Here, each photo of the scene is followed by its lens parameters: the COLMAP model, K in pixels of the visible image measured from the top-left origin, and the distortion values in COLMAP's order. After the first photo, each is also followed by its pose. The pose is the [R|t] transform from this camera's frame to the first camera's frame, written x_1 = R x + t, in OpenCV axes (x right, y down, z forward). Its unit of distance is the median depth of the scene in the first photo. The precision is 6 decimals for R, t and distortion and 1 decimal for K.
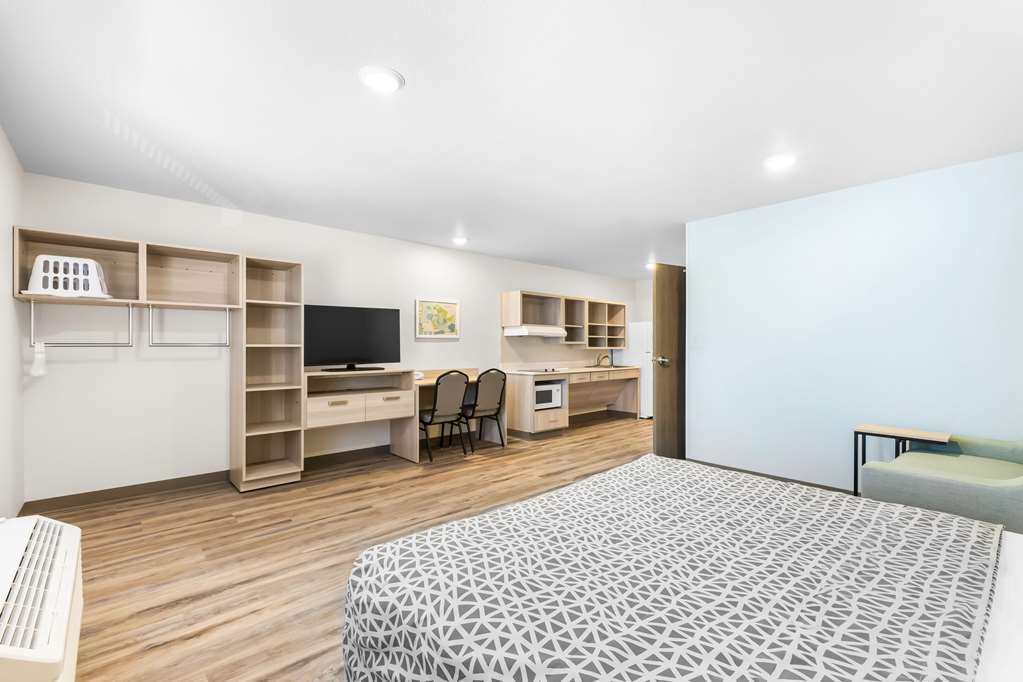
lens RADIAL K [[444.0, 0, 506.9], [0, 444.0, 340.4], [0, 0, 1]] dist [0.008169, 0.000888]
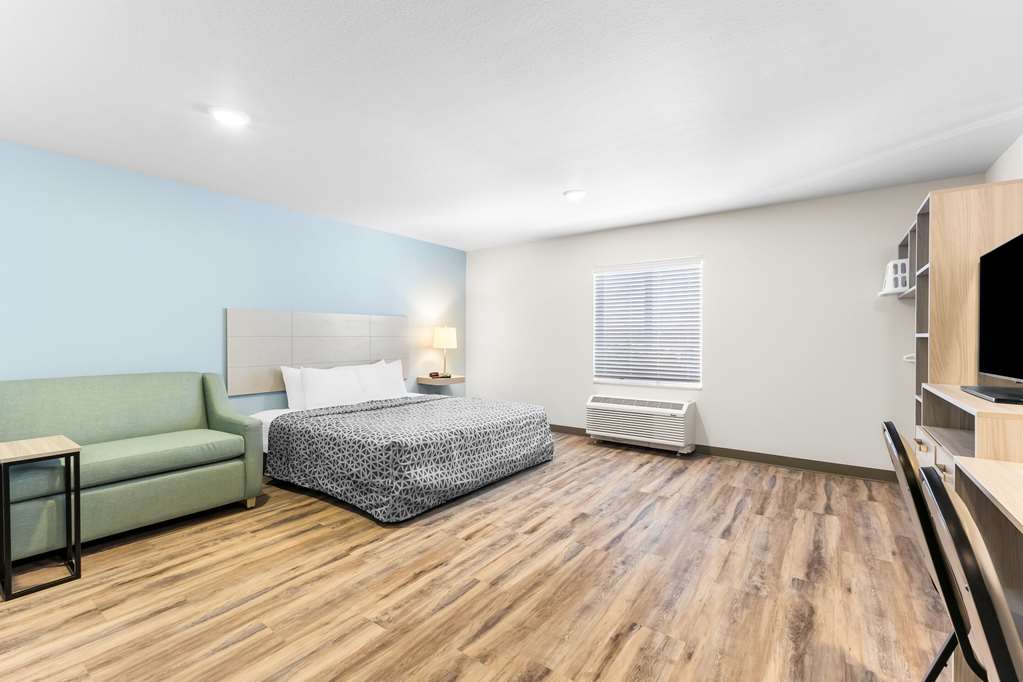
lens RADIAL K [[444.0, 0, 517.2], [0, 444.0, 343.1], [0, 0, 1]] dist [0.008169, 0.000888]
pose [[-0.973610, -0.003702, -0.228187, 0.239841], [-0.004331, 0.999988, 0.002259, 0.027065], [0.228176, 0.003188, -0.973615, 1.730575]]
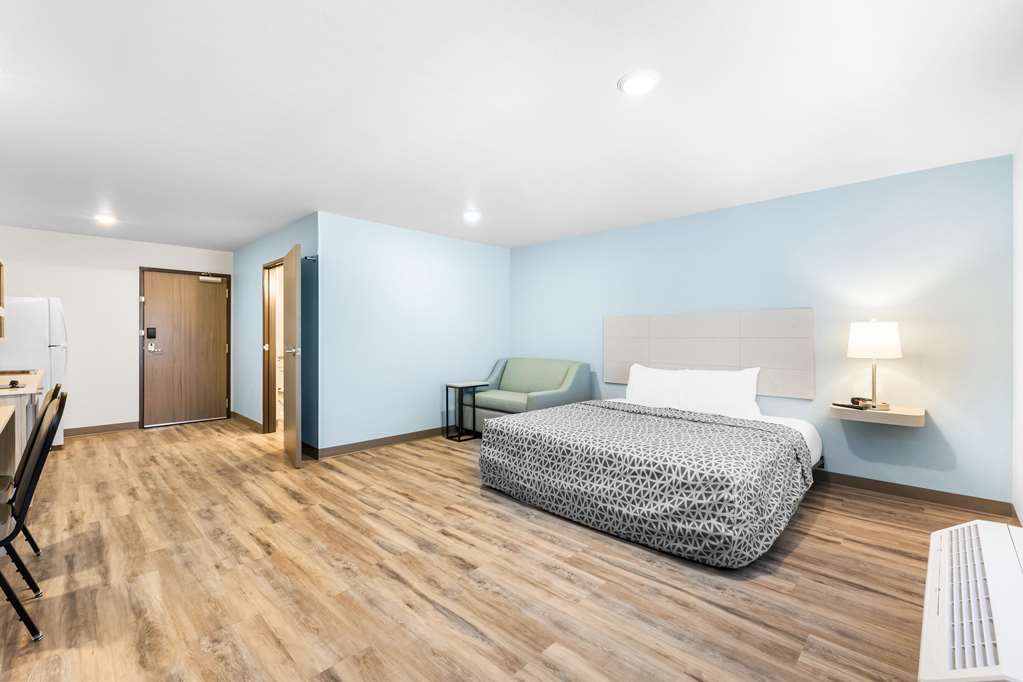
lens RADIAL K [[444.0, 0, 511.3], [0, 444.0, 339.1], [0, 0, 1]] dist [0.008169, 0.000888]
pose [[-0.066237, -0.011169, 0.997741, -0.814113], [-0.009589, 0.999898, 0.010557, 0.009177], [-0.997758, -0.008868, -0.066337, 0.858167]]
